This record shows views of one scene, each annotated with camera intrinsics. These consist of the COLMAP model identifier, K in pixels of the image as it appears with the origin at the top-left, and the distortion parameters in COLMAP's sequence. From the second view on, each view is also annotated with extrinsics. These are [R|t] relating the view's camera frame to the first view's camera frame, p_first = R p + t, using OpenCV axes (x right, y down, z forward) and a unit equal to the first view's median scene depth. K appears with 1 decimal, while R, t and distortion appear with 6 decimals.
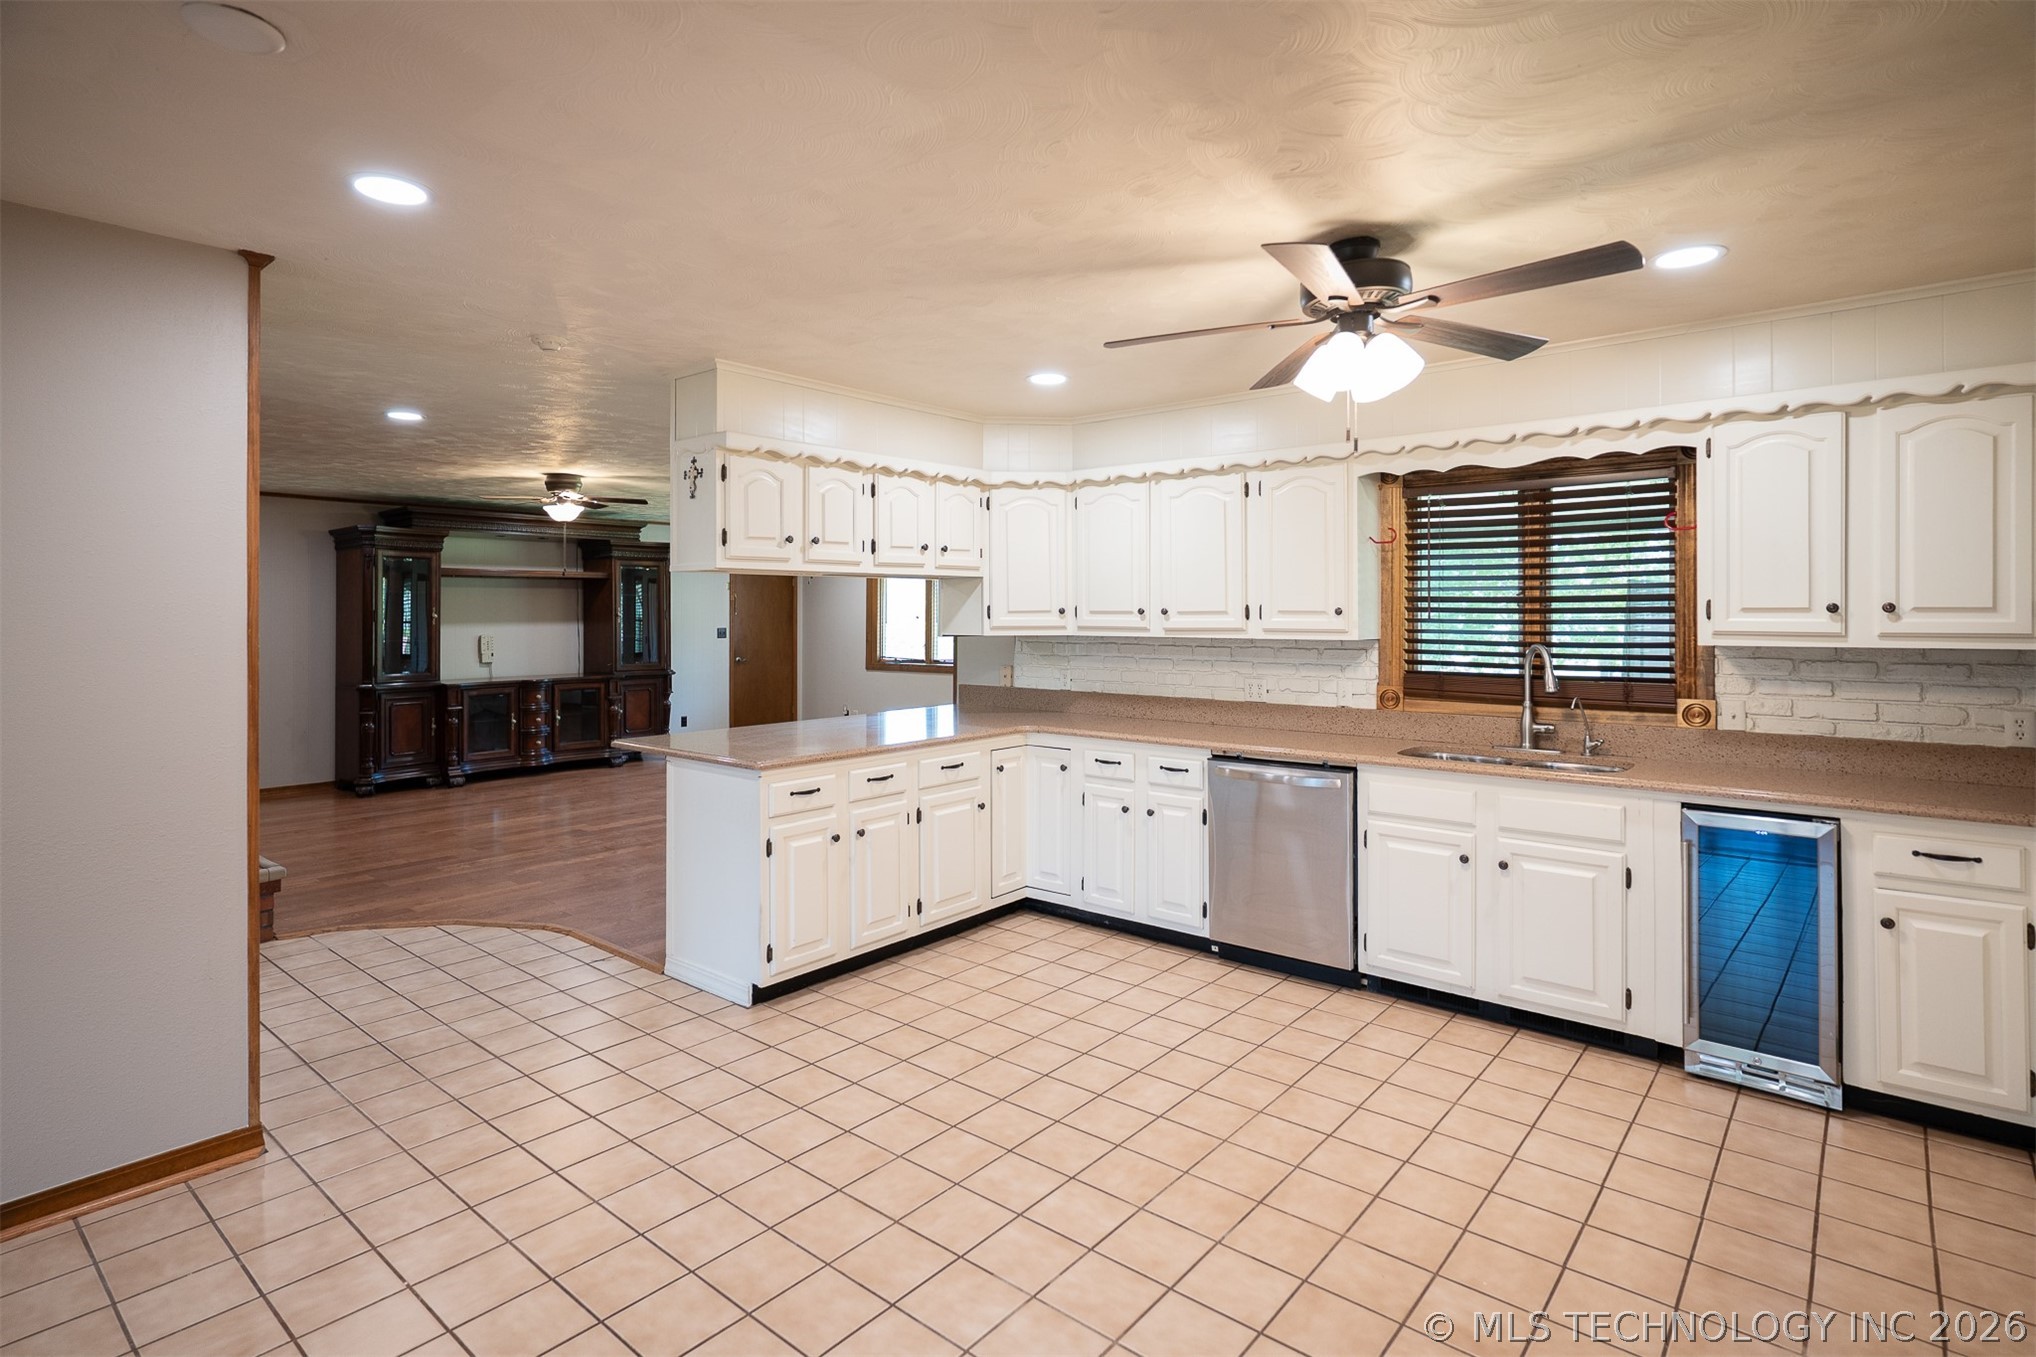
lens RADIAL K [[1028.8, 0, 1018.9], [0, 1028.8, 593.4], [0, 0, 1]] dist [0.000521, 0.001675]
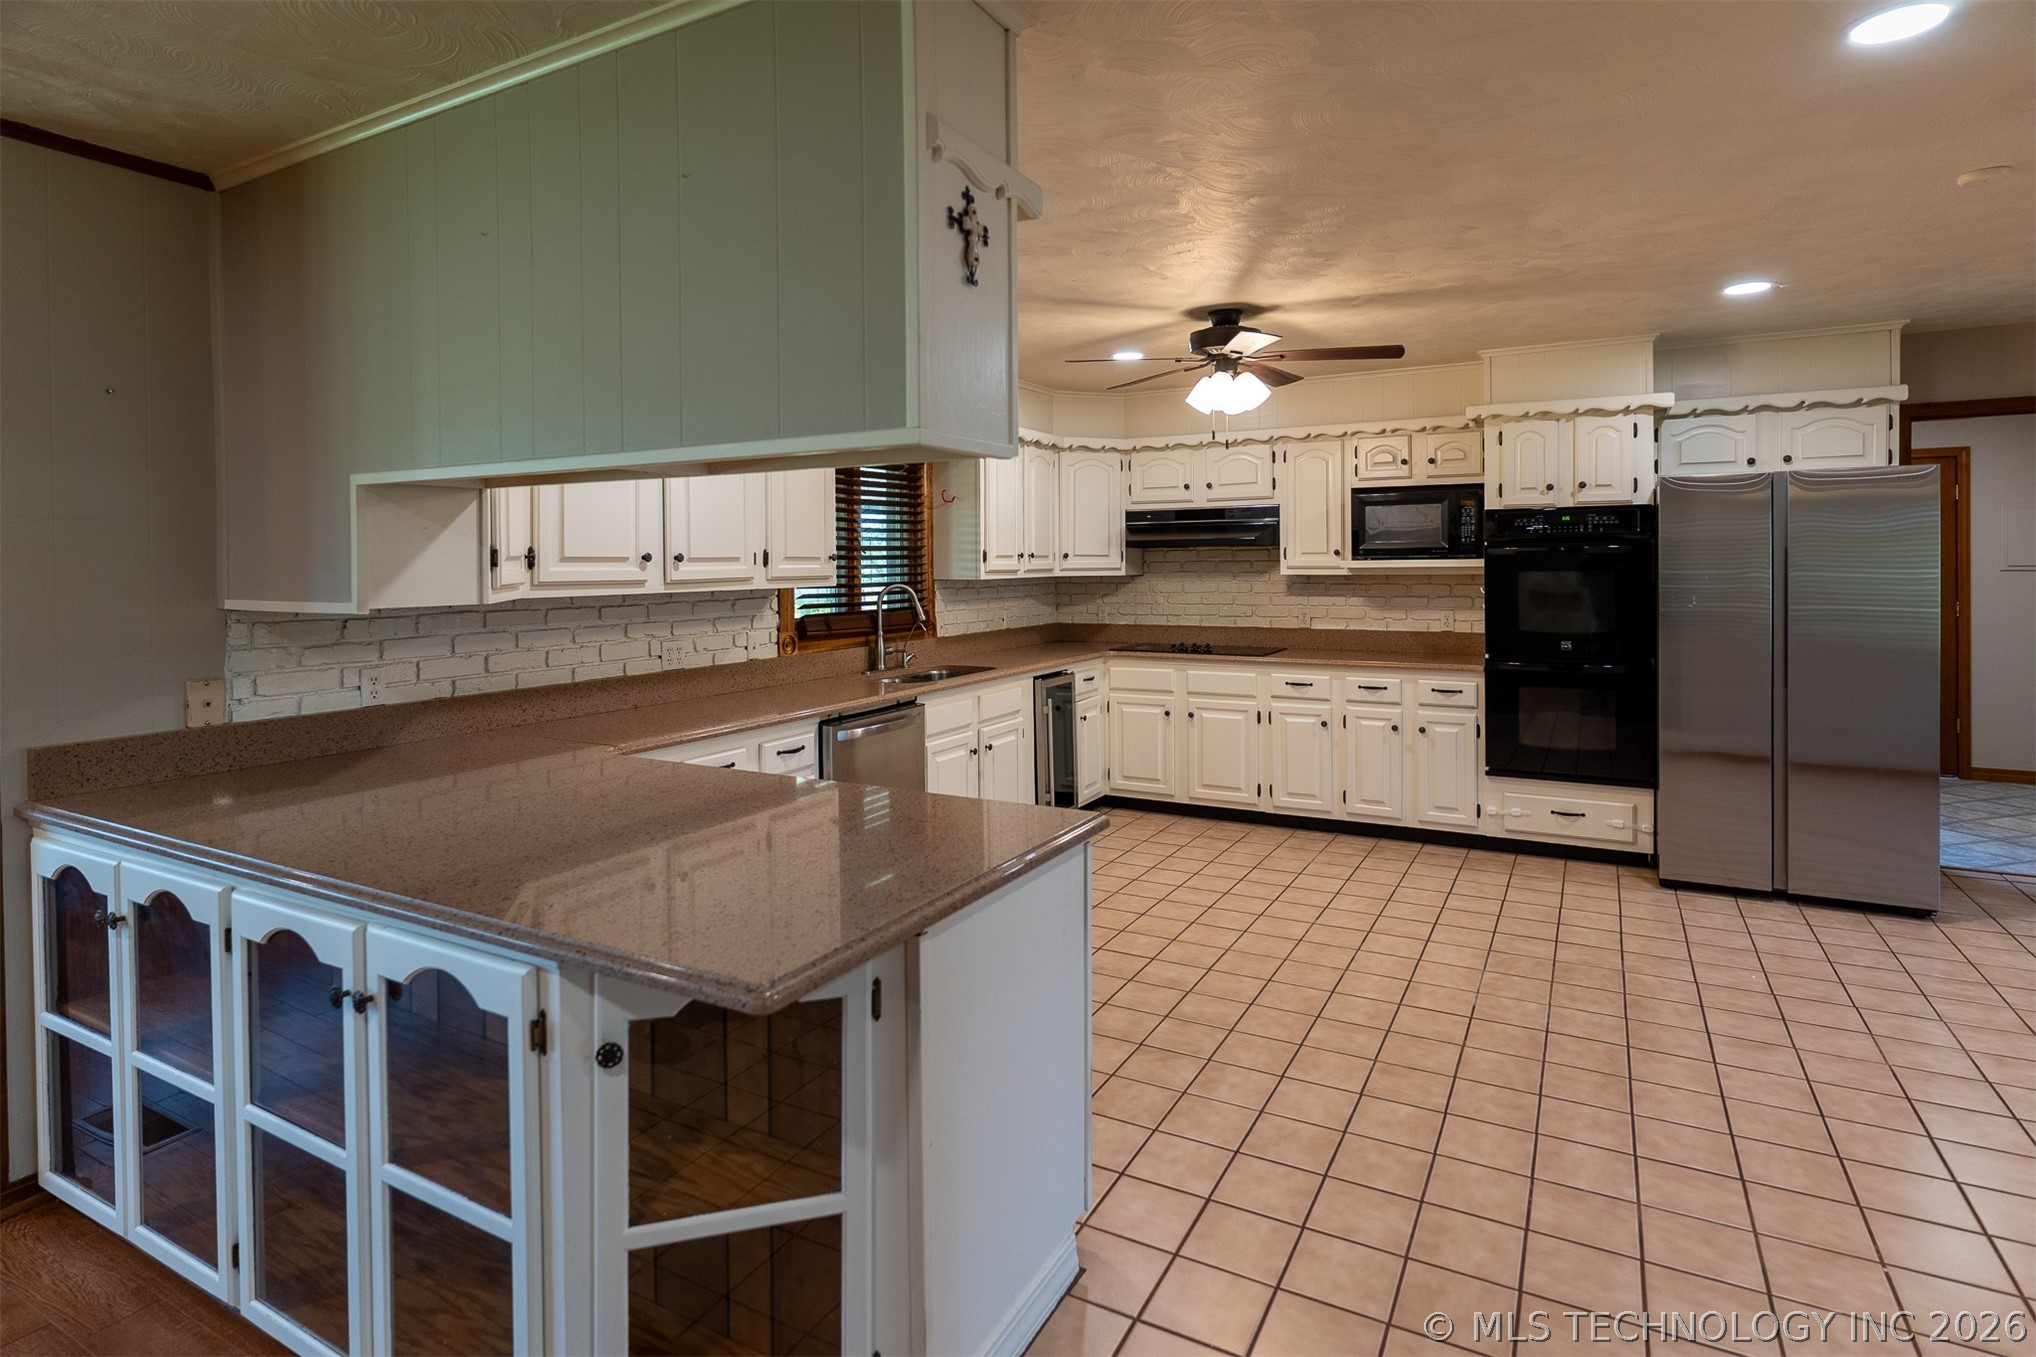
lens RADIAL K [[1028.8, 0, 1018.9], [0, 1028.8, 593.4], [0, 0, 1]] dist [0.000521, 0.001675]
pose [[-0.184050, -0.027955, 0.982519, -0.738300], [-0.008652, 0.999603, 0.026820, 0.025489], [-0.982879, -0.003565, -0.184219, 1.064302]]
